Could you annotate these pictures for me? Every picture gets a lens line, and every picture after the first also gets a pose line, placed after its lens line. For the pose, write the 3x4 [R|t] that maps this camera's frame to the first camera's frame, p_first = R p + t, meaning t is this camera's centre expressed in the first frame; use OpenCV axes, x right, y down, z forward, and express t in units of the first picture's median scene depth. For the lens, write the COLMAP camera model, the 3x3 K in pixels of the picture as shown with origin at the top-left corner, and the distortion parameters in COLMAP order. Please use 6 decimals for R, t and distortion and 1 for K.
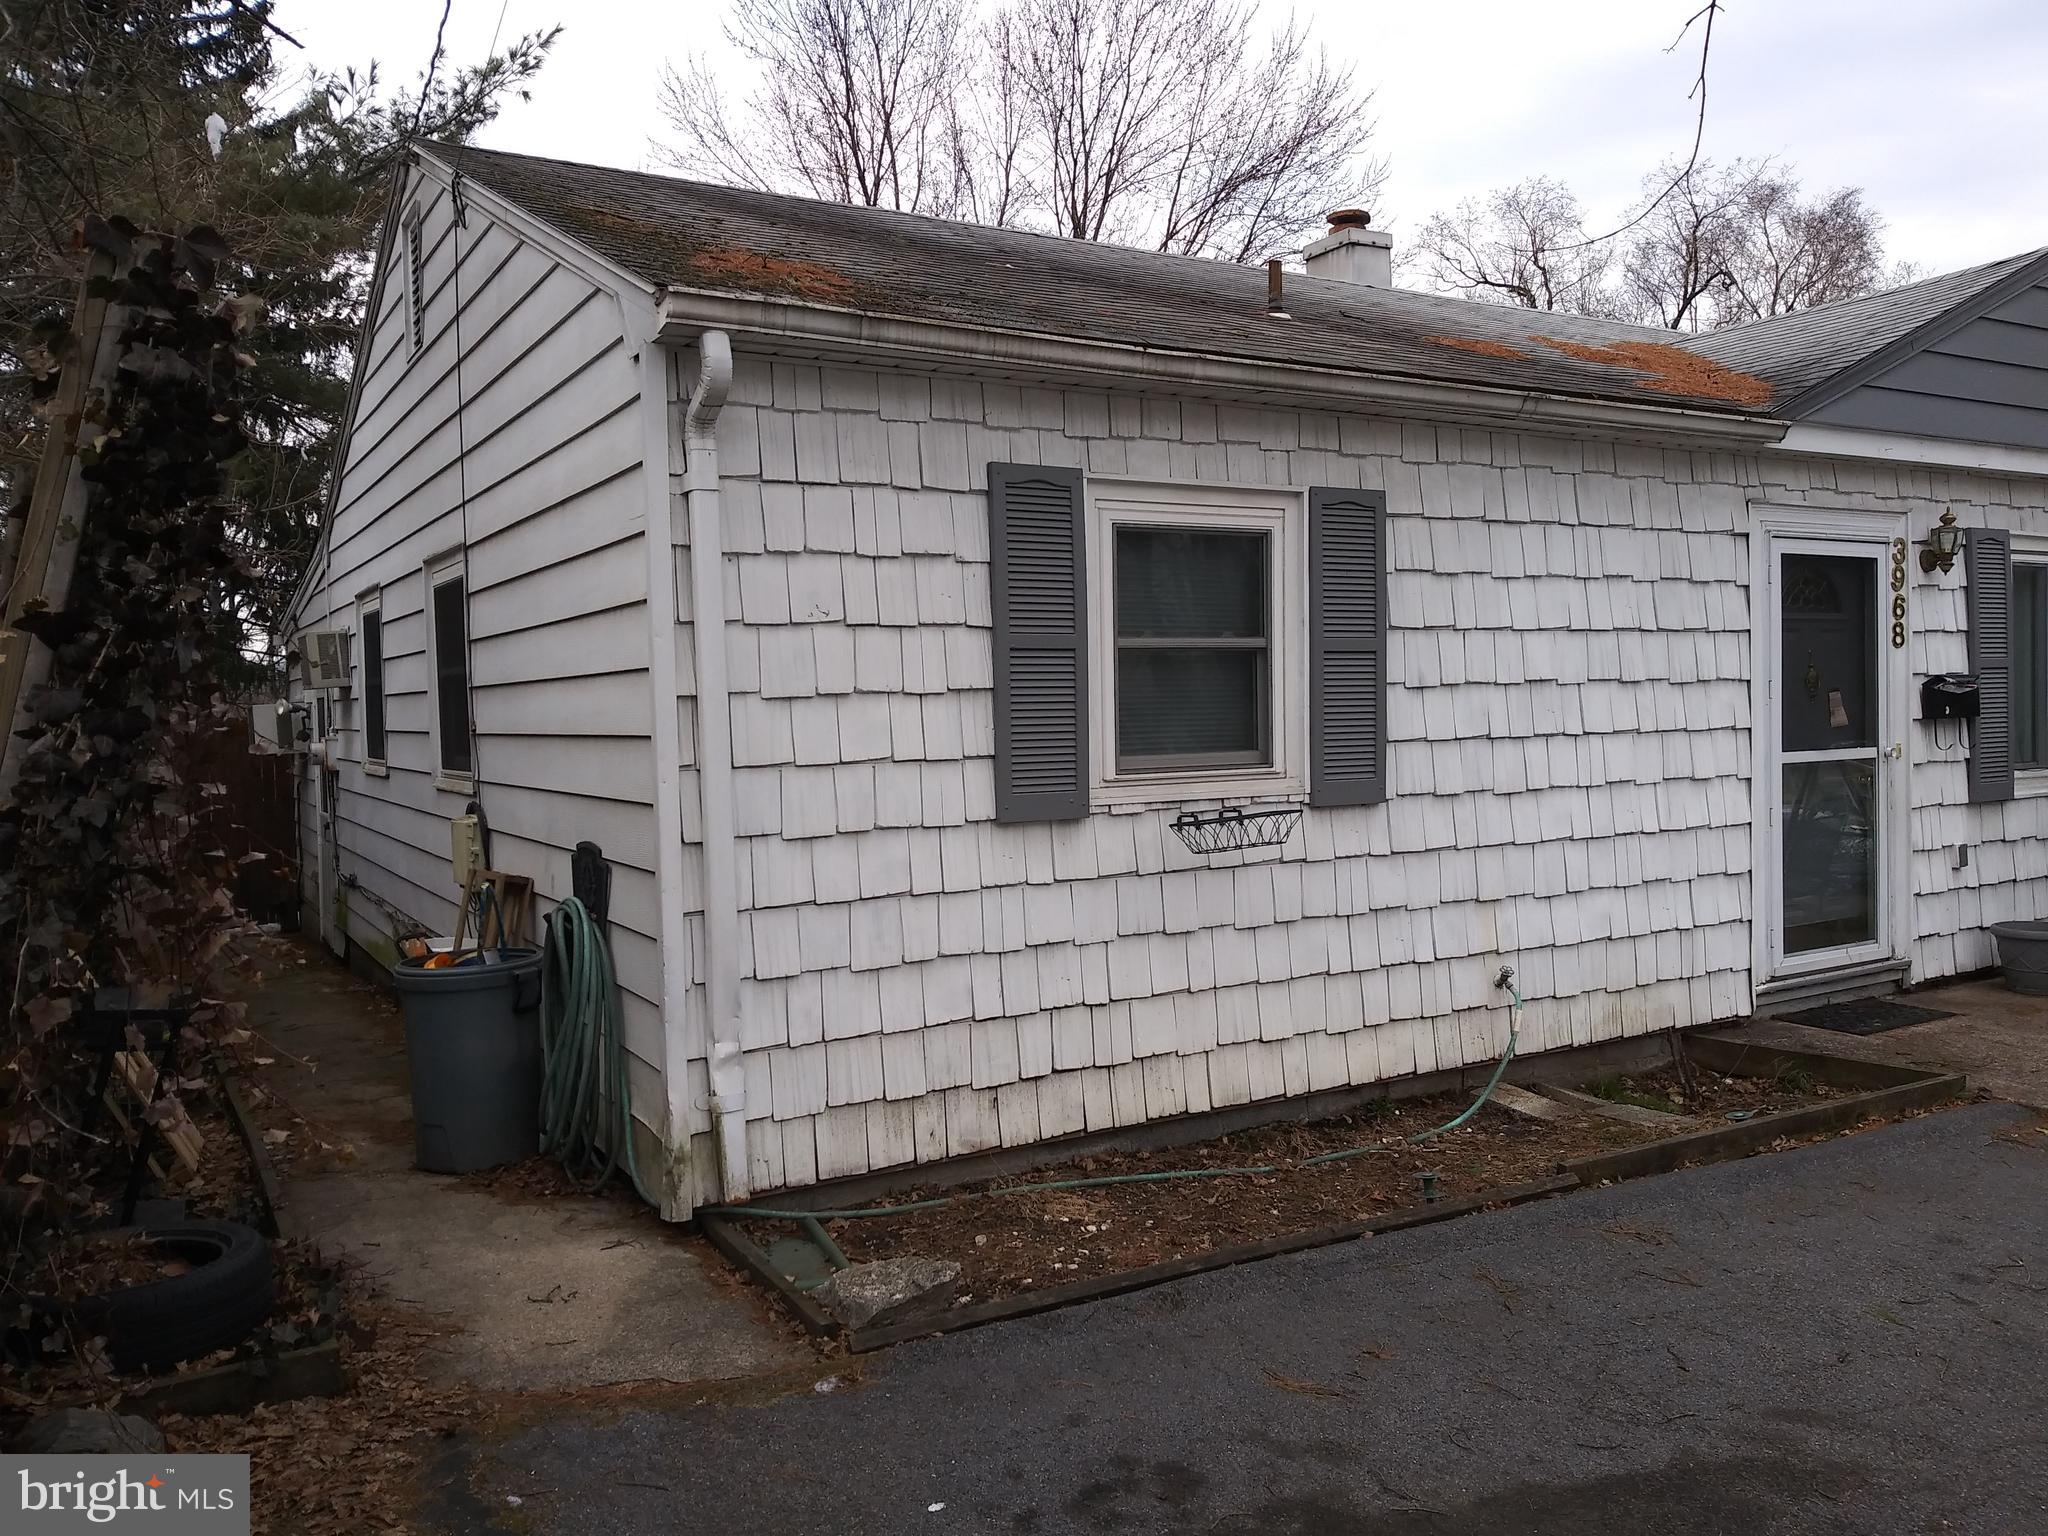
lens RADIAL K [[1586.1, 0, 977.8], [0, 1586.1, 759.7], [0, 0, 1]] dist [0.093848, -0.192897]
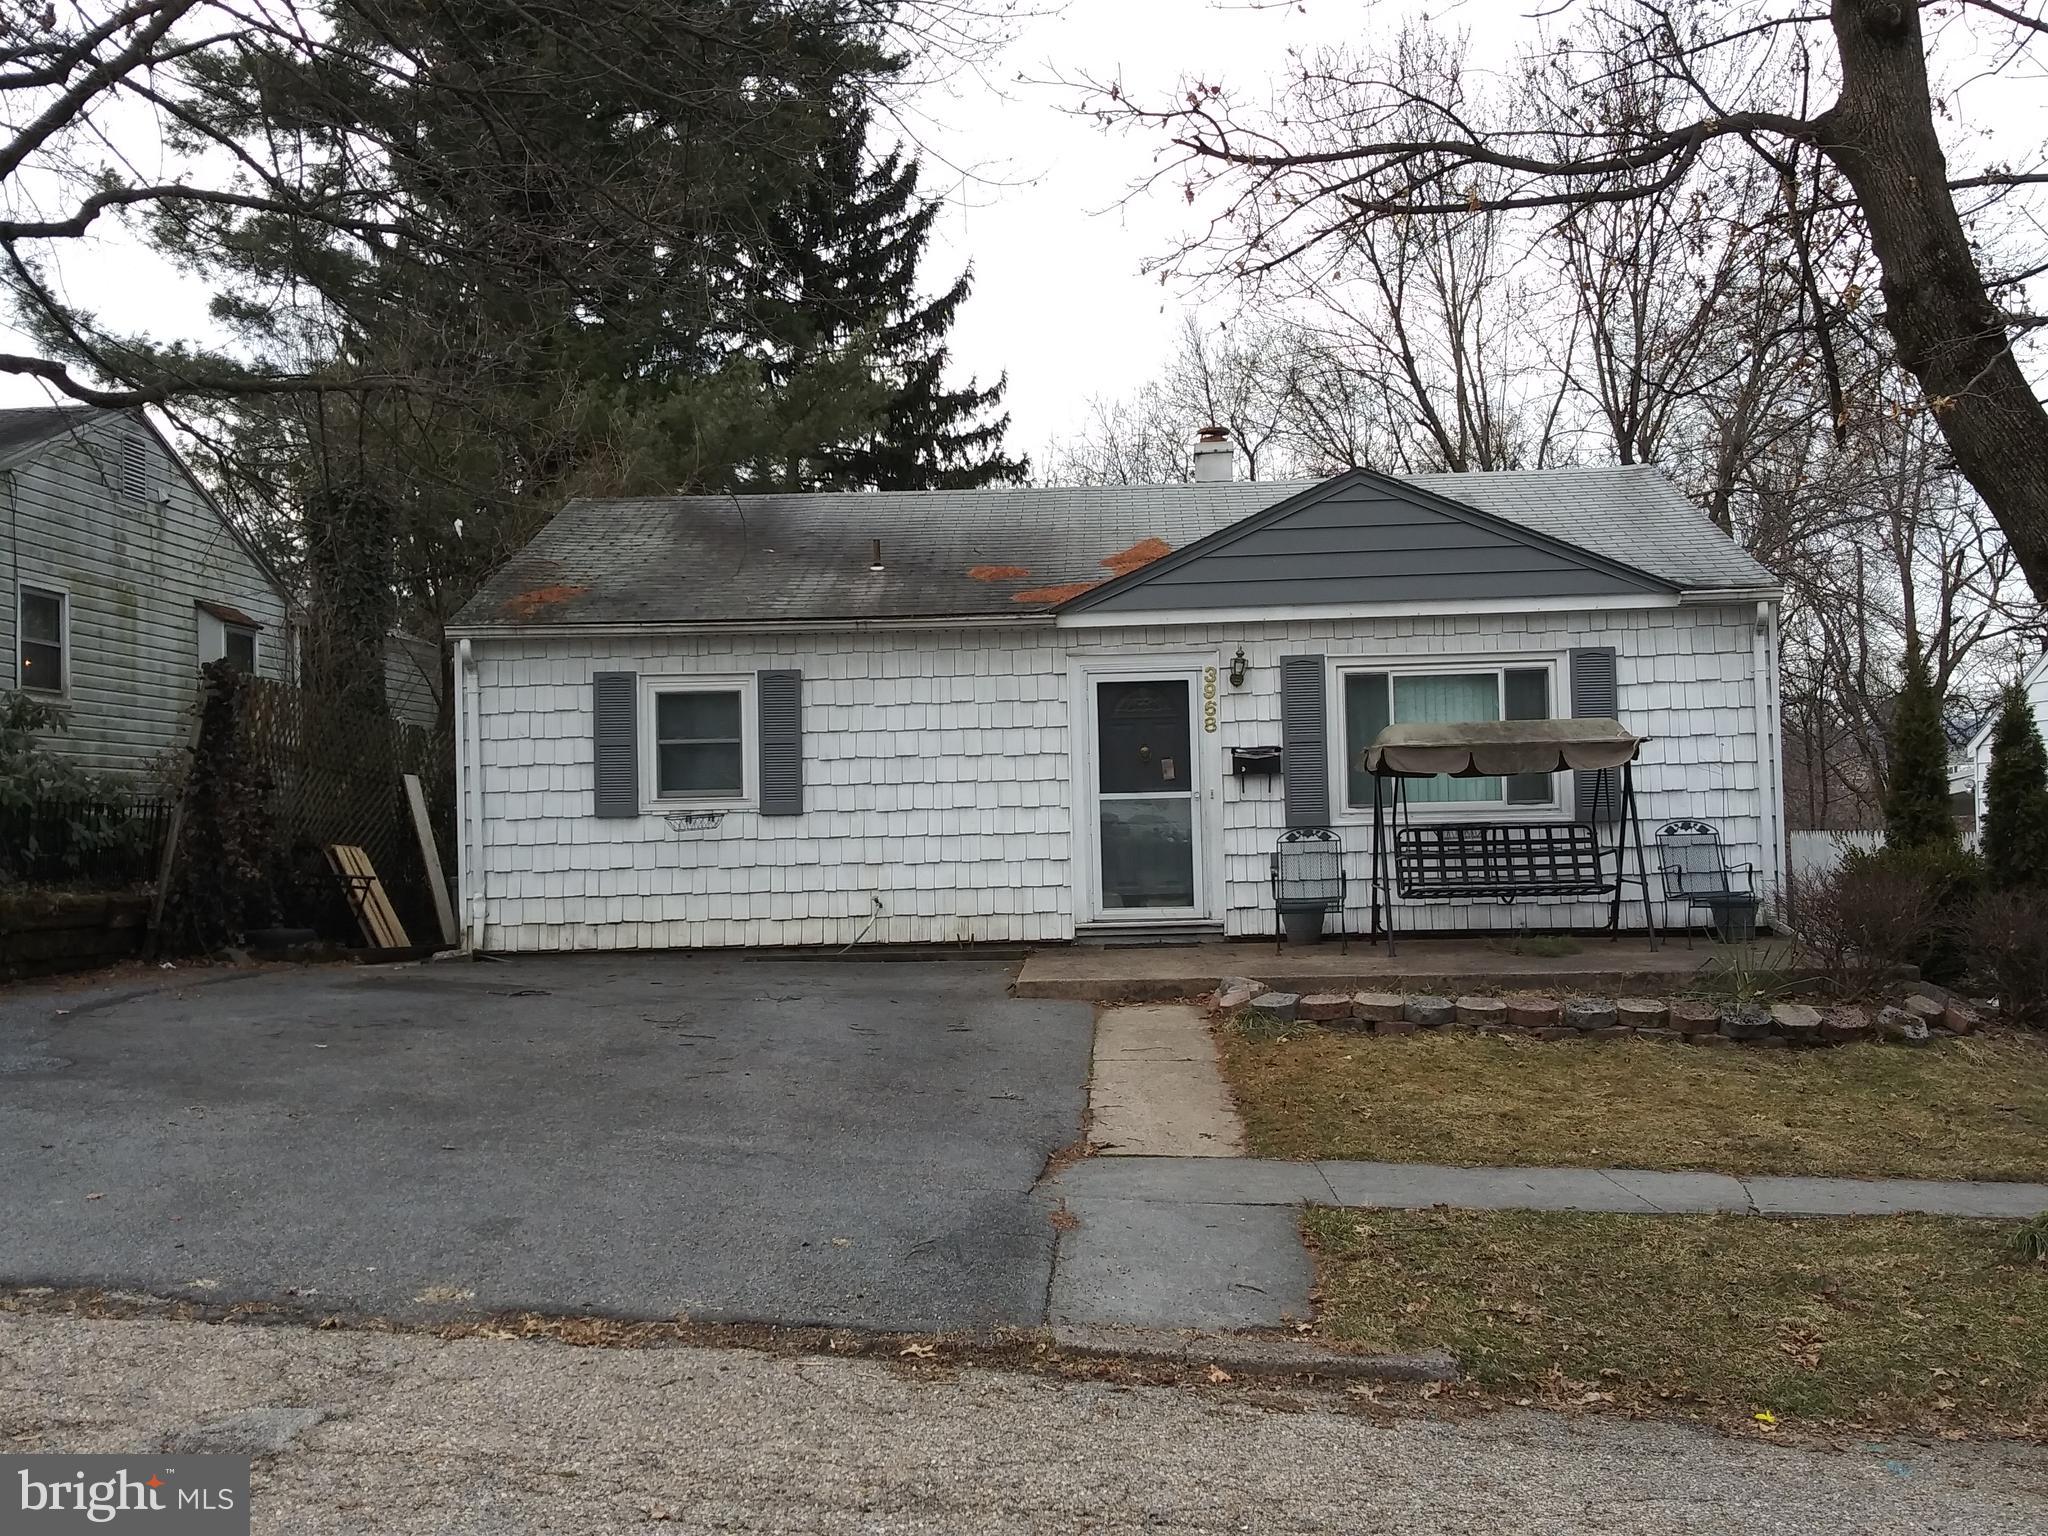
lens RADIAL K [[2058.7, 0, 1024.0], [0, 2058.7, 768.0], [0, 0, 1]] dist [0.104153, -0.003478]
pose [[0.834147, -0.013739, -0.551372, 1.959561], [-0.015408, 0.998719, -0.048196, 0.090984], [0.551327, 0.048698, 0.832866, -1.102042]]
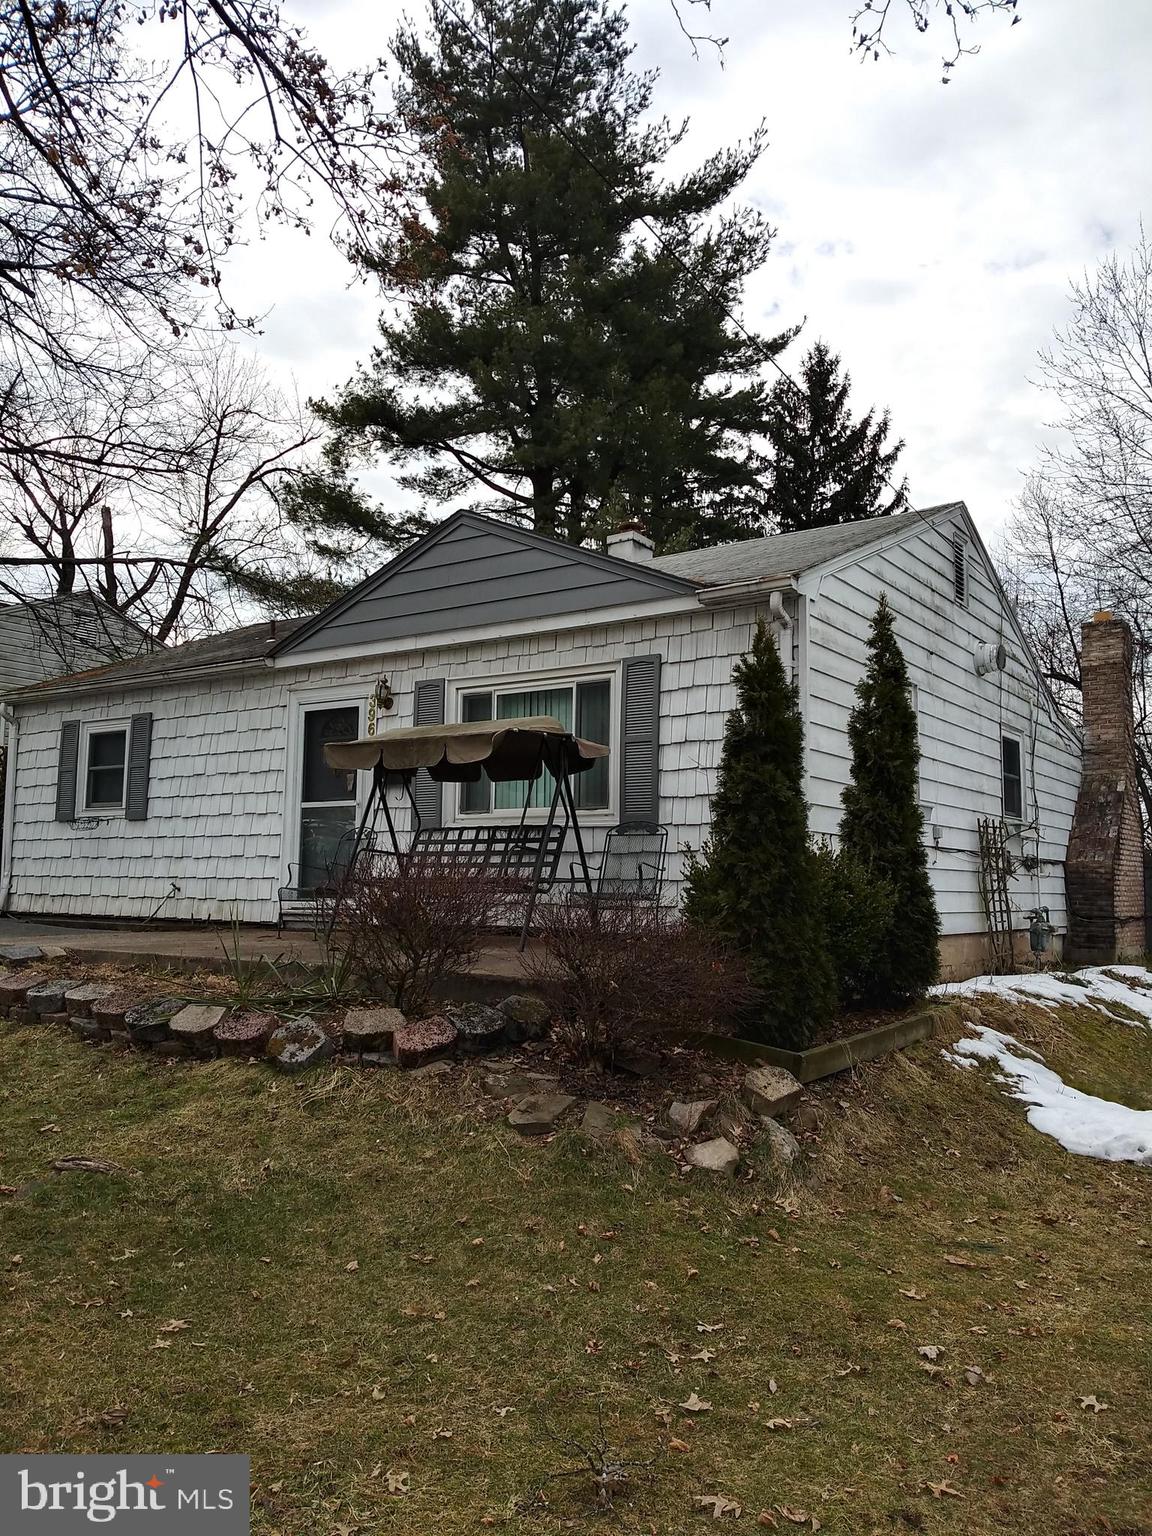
lens RADIAL K [[1189.6, 0, 576.0], [0, 1189.6, 768.0], [0, 0, 1]] dist [0.093848, -0.192897]
pose [[0.428720, -0.063979, -0.901169, 2.450072], [-0.055007, 0.993790, -0.096724, 0.098205], [0.901761, 0.091038, 0.422538, 0.751244]]
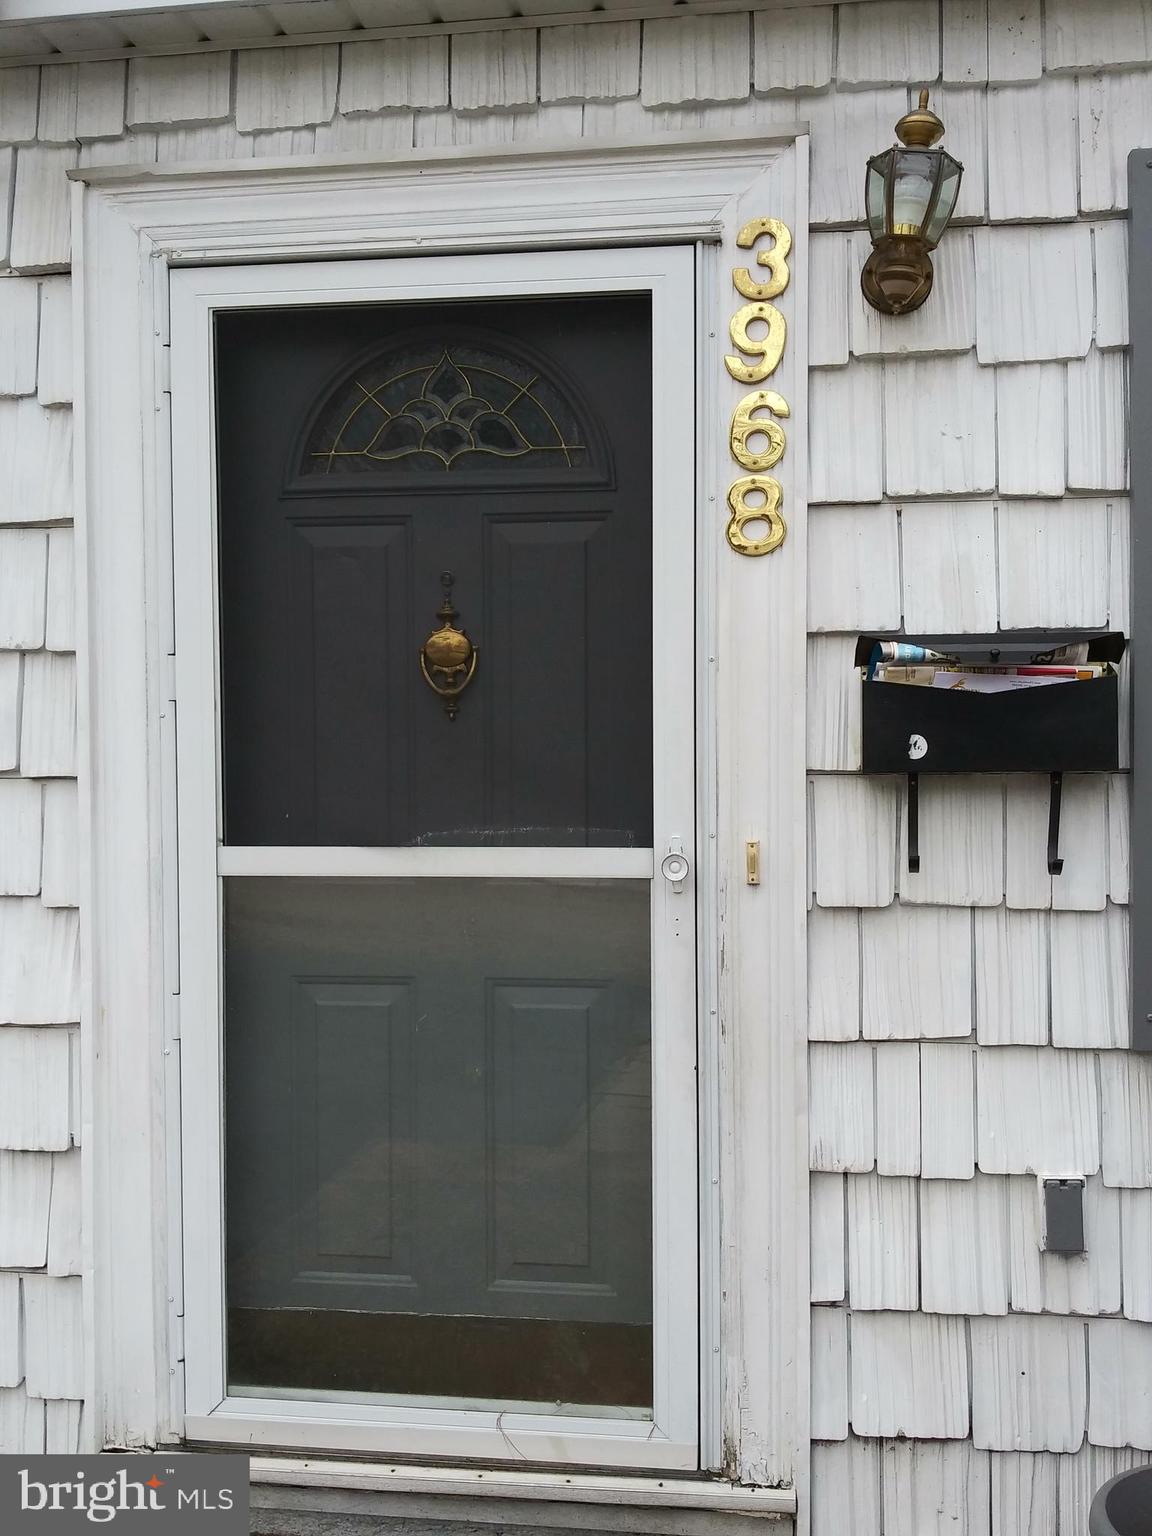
lens RADIAL K [[1189.6, 0, 576.0], [0, 1189.6, 768.0], [0, 0, 1]] dist [0.093848, -0.192897]
pose [[0.806536, 0.032125, -0.590311, 0.850012], [-0.034921, 0.999368, 0.006674, -0.031461], [0.590153, 0.015231, 0.807148, 0.952331]]
